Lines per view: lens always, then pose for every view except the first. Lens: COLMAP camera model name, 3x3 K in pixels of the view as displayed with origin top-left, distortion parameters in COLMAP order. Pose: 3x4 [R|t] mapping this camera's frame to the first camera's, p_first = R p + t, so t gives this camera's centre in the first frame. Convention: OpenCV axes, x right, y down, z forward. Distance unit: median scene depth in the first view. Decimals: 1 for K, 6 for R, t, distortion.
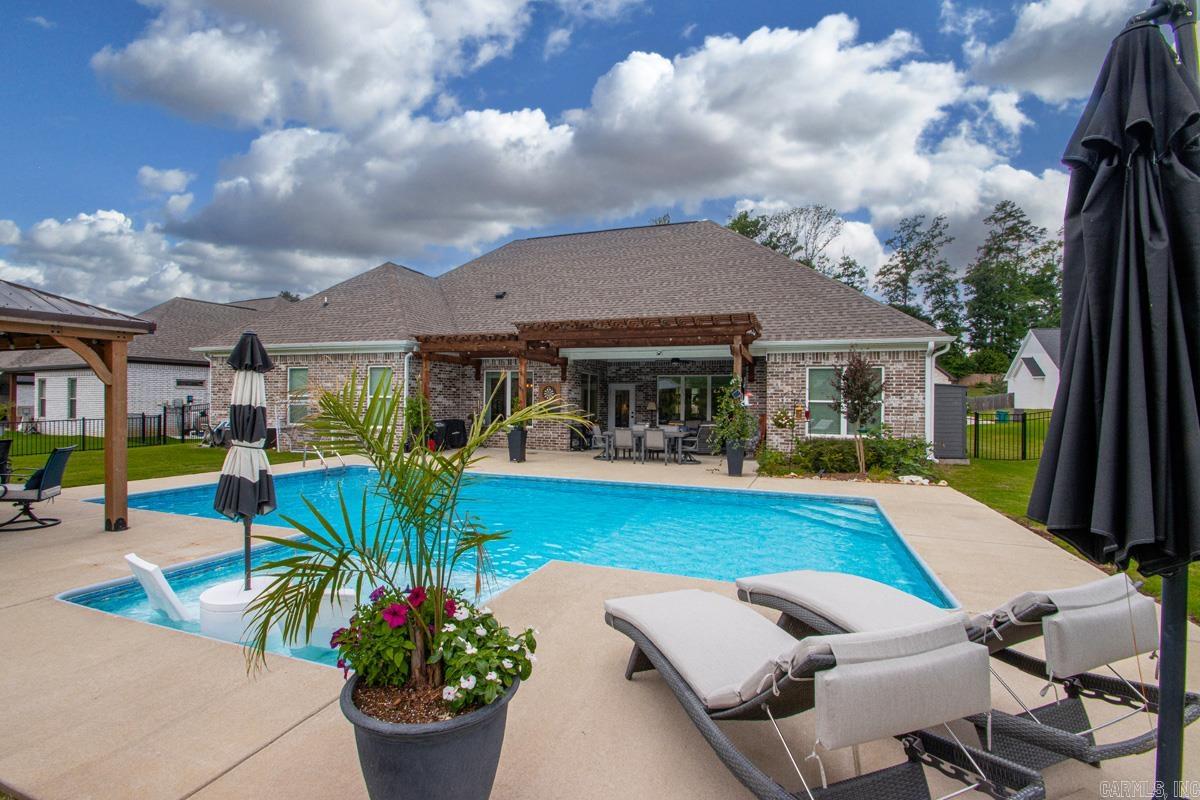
lens RADIAL K [[564.5, 0, 598.2], [0, 564.5, 393.0], [0, 0, 1]] dist [0.006993, -0.012724]
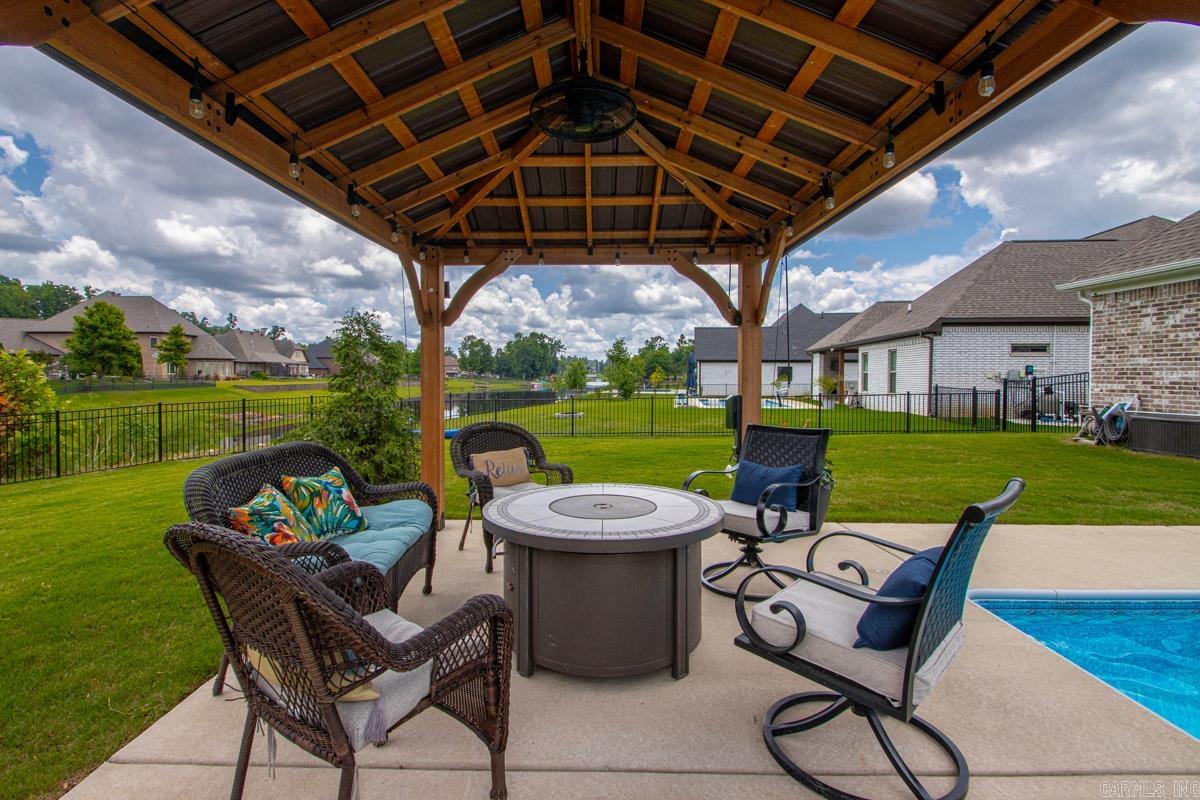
lens RADIAL K [[564.5, 0, 587.5], [0, 564.5, 400.1], [0, 0, 1]] dist [0.006993, -0.012724]
pose [[0.335288, 0.030915, -0.941608, -0.325074], [0.016920, 0.999103, 0.038828, 0.017328], [0.941964, -0.028951, 0.334464, 0.308657]]
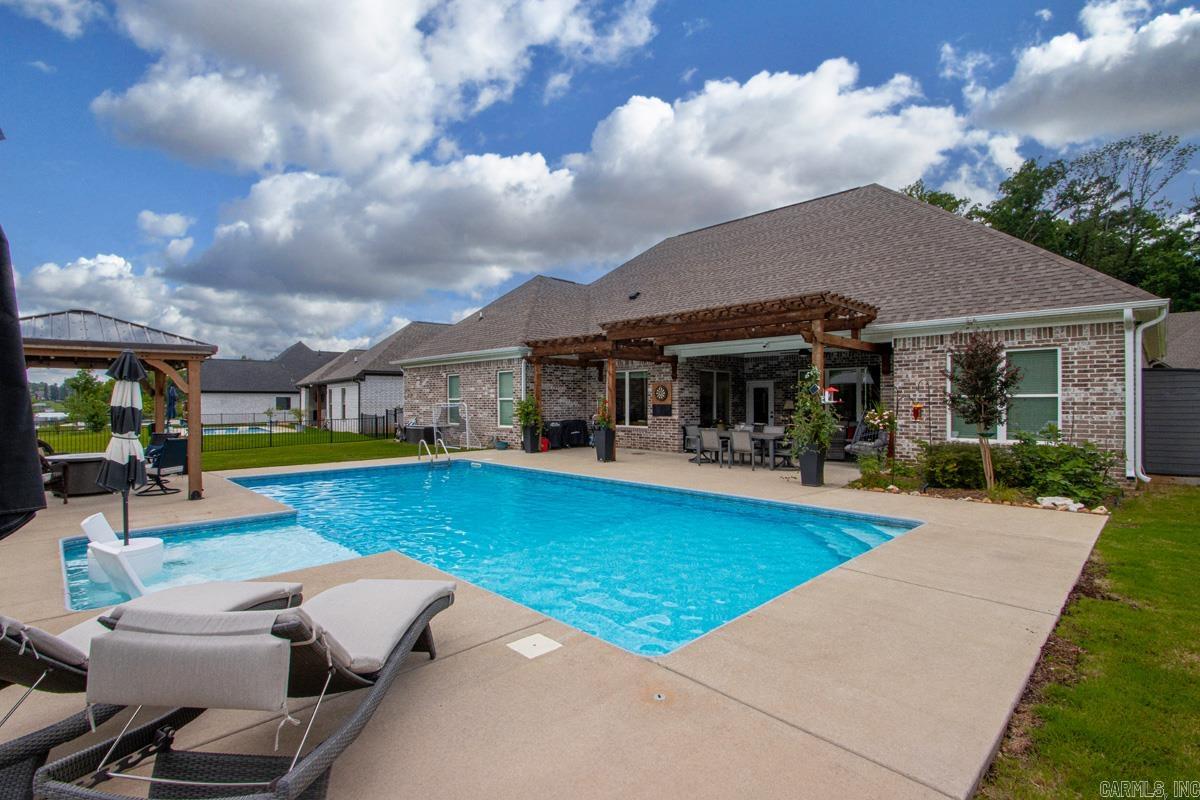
lens RADIAL K [[564.5, 0, 591.0], [0, 564.5, 401.9], [0, 0, 1]] dist [0.006993, -0.012724]
pose [[0.904212, -0.012916, -0.426889, 0.233792], [0.019104, 0.999765, 0.010216, 0.004310], [0.426657, -0.017393, 0.904246, 0.067283]]
